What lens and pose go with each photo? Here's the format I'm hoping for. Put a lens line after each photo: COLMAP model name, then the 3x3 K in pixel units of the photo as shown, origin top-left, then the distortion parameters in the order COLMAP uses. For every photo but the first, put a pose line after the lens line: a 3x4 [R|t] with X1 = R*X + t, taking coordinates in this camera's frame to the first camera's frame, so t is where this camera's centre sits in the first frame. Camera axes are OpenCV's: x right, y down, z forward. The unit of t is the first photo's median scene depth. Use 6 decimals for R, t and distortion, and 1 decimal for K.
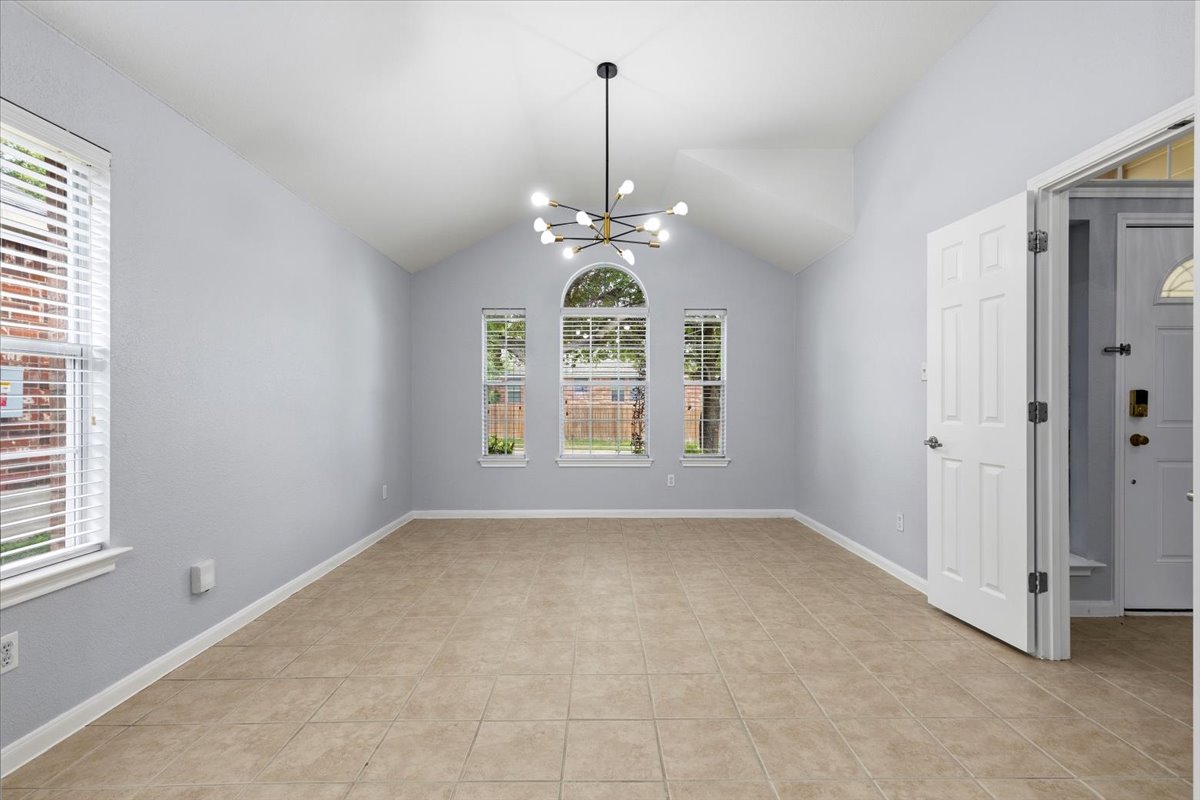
lens RADIAL K [[537.5, 0, 602.8], [0, 537.5, 402.8], [0, 0, 1]] dist [0.001674, -0.000058]
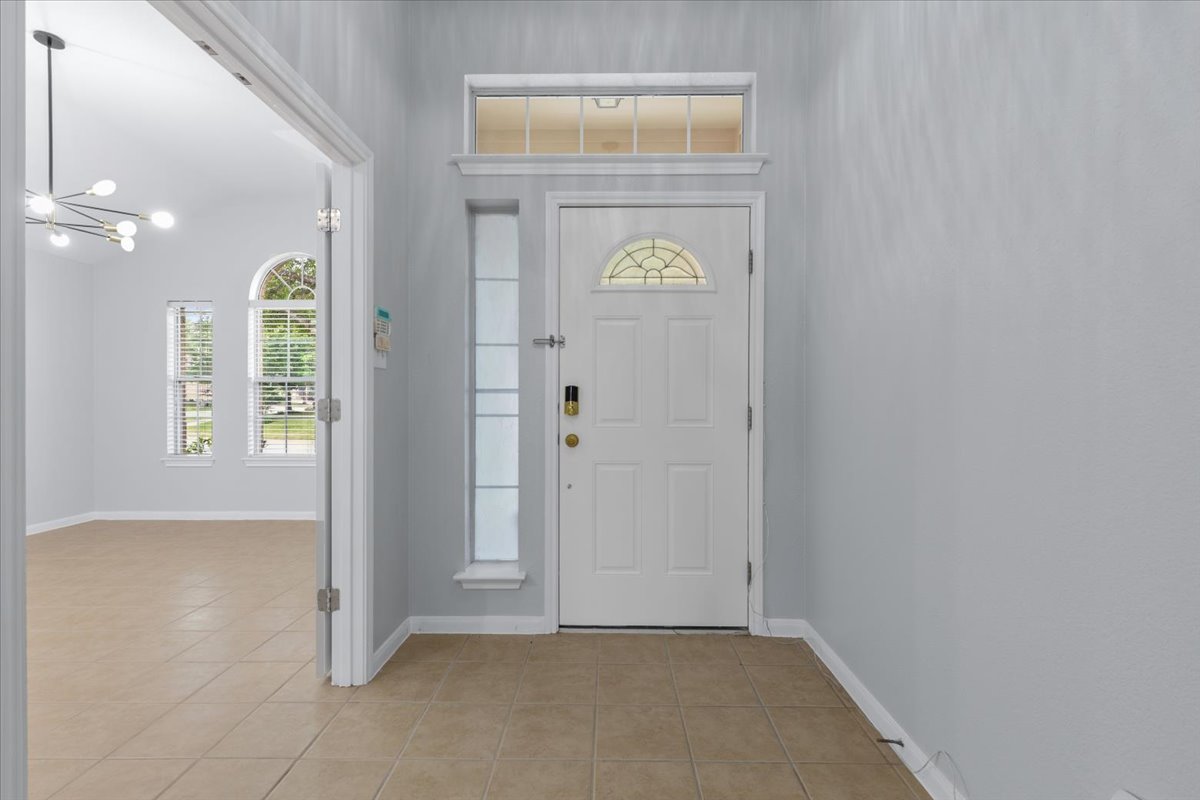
lens RADIAL K [[545.8, 0, 602.7], [0, 545.8, 402.4], [0, 0, 1]] dist [0.003650, 0.000333]
pose [[0.999862, 0.000855, -0.016568, 1.063529], [-0.000779, 0.999989, 0.004576, -0.000176], [0.016572, -0.004563, 0.999852, 0.075842]]
